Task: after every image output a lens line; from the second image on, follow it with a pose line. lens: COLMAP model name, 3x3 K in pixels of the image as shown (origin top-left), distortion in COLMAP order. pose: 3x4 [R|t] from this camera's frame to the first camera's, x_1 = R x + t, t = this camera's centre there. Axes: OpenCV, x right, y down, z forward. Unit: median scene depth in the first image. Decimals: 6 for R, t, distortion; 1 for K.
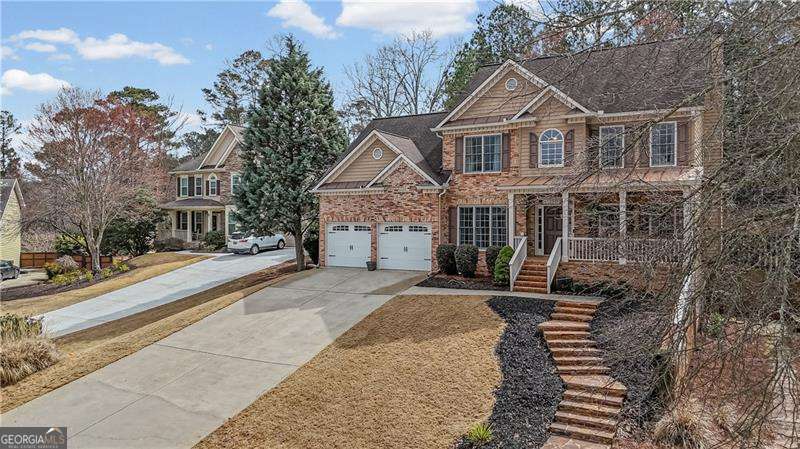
lens RADIAL K [[545.5, 0, 400.0], [0, 545.5, 224.5], [0, 0, 1]] dist [0.014712, -0.003498]
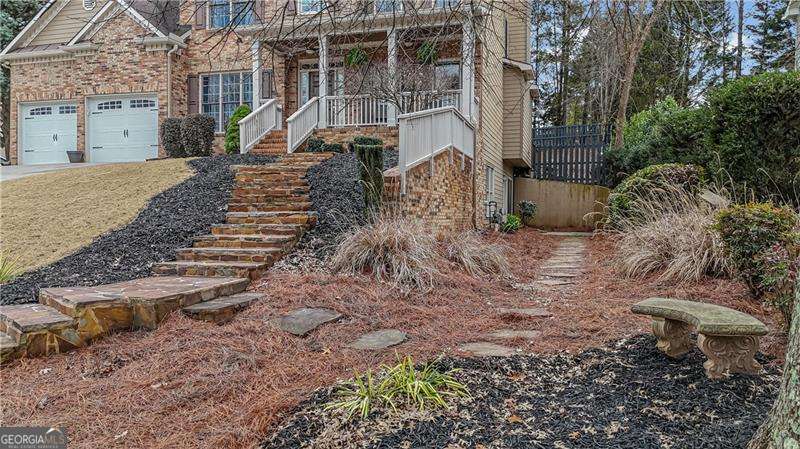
lens RADIAL K [[545.5, 0, 400.0], [0, 545.5, 224.5], [0, 0, 1]] dist [0.014712, -0.003498]
pose [[0.969018, 0.003695, 0.246962, 0.189935], [-0.006896, 0.999903, 0.012100, 0.160912], [-0.246893, -0.013428, 0.968950, 0.218079]]
